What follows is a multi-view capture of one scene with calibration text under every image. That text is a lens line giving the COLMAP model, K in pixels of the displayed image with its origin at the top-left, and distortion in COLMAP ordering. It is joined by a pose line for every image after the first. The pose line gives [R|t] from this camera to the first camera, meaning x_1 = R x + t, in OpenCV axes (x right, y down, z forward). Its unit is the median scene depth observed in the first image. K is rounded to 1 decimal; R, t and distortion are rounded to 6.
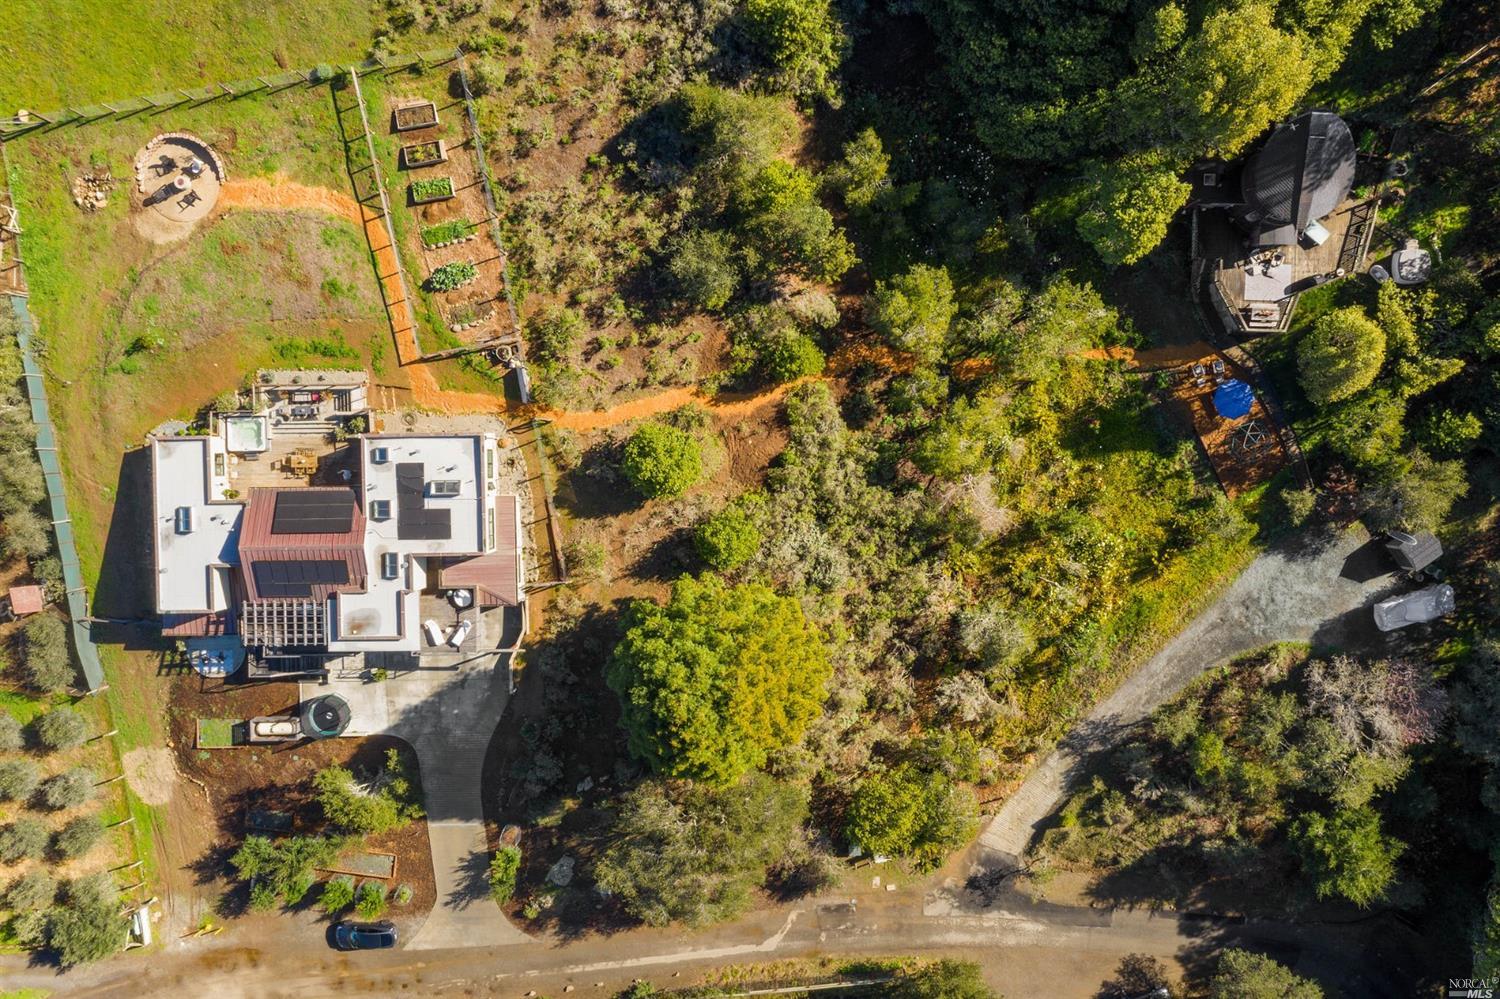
lens RADIAL K [[1197.3, 0, 750.0], [0, 1197.3, 499.5], [0, 0, 1]] dist [-0.006661, 0.013128]
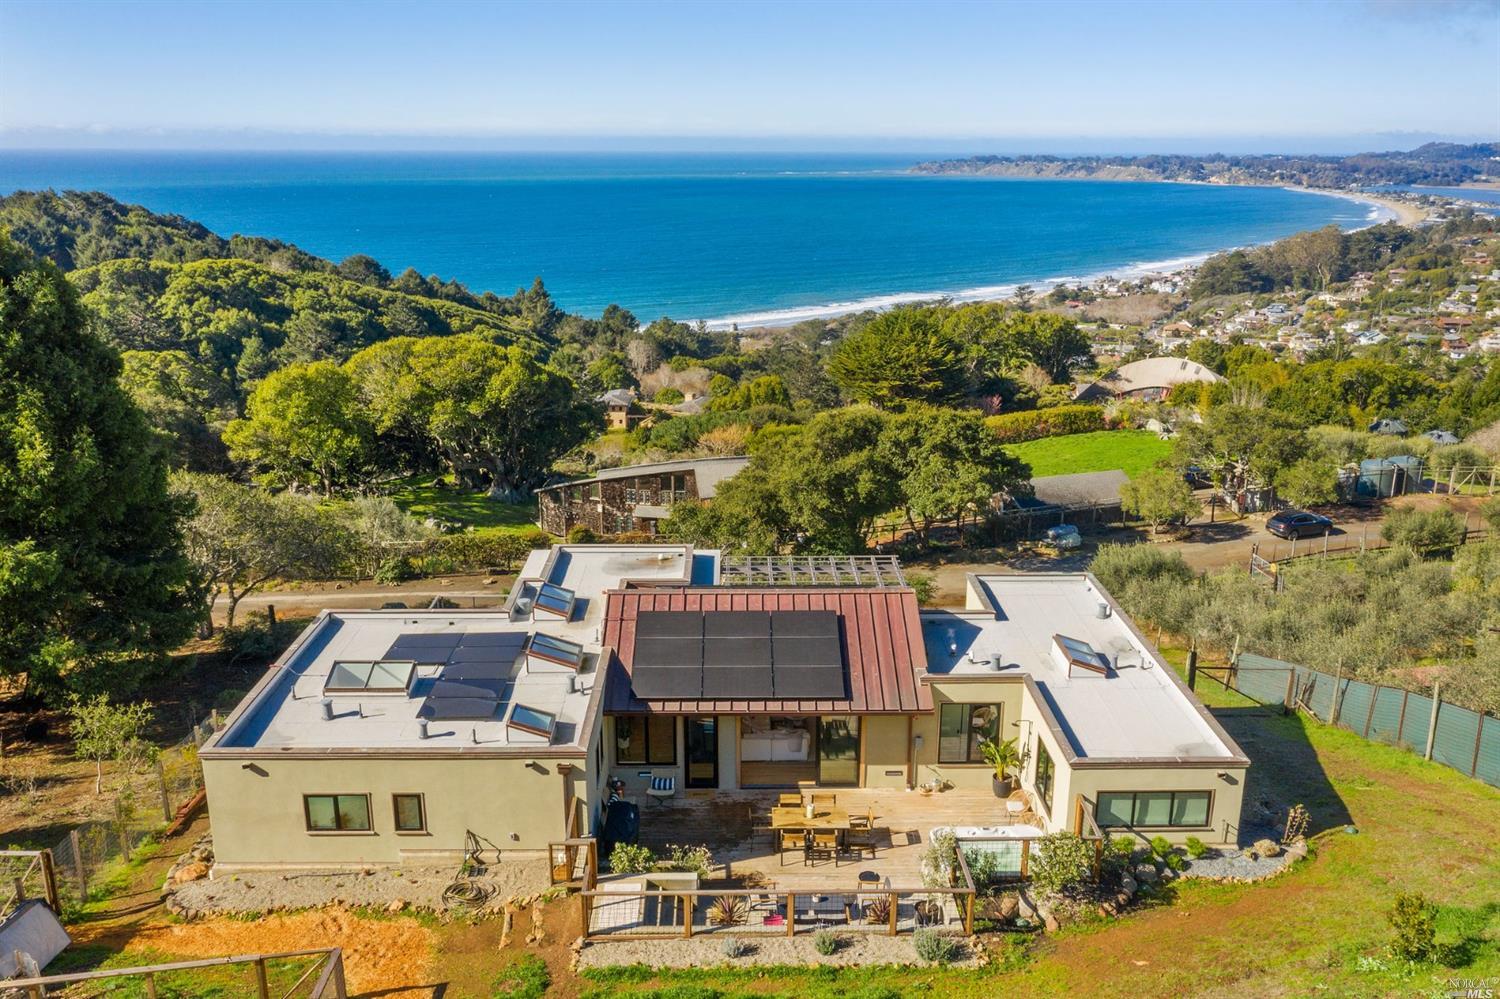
lens RADIAL K [[1197.3, 0, 750.0], [0, 1197.3, 499.5], [0, 0, 1]] dist [-0.006661, 0.013128]
pose [[-0.999624, 0.018805, -0.019944, -0.357033], [-0.025813, -0.400988, 0.915720, -0.316471], [0.009223, 0.915890, 0.401323, 0.792399]]
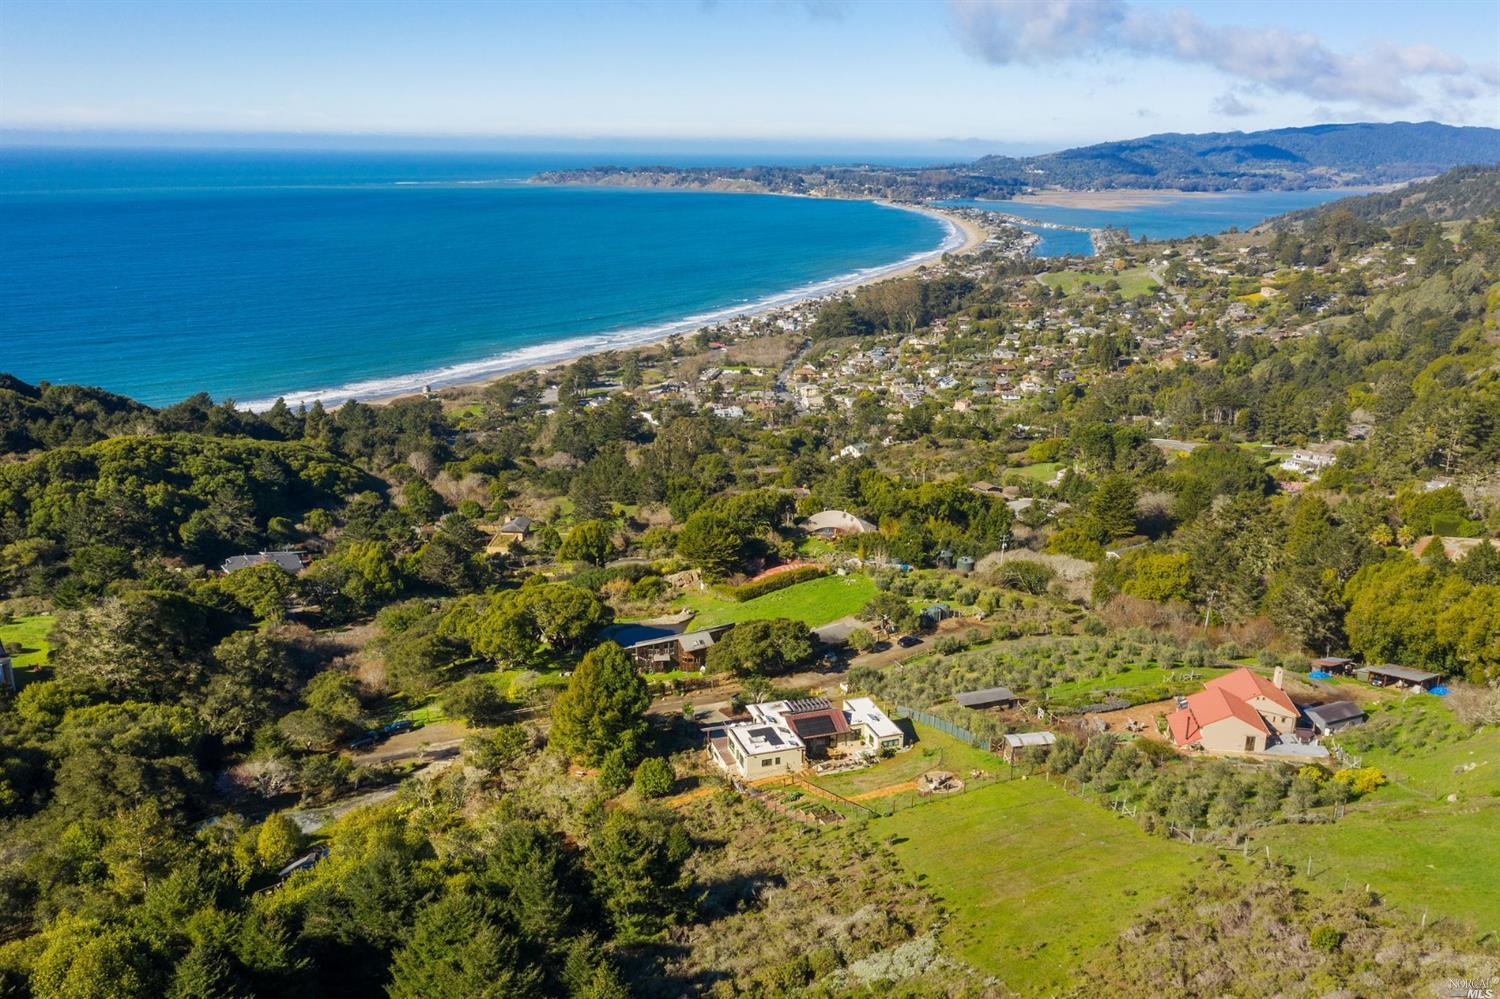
lens RADIAL K [[1197.3, 0, 750.0], [0, 1197.3, 499.5], [0, 0, 1]] dist [-0.006661, 0.013128]
pose [[-0.944716, 0.097976, -0.312909, 0.354491], [-0.325756, -0.389137, 0.861659, -1.578115], [-0.037343, 0.915955, 0.399540, -0.188684]]
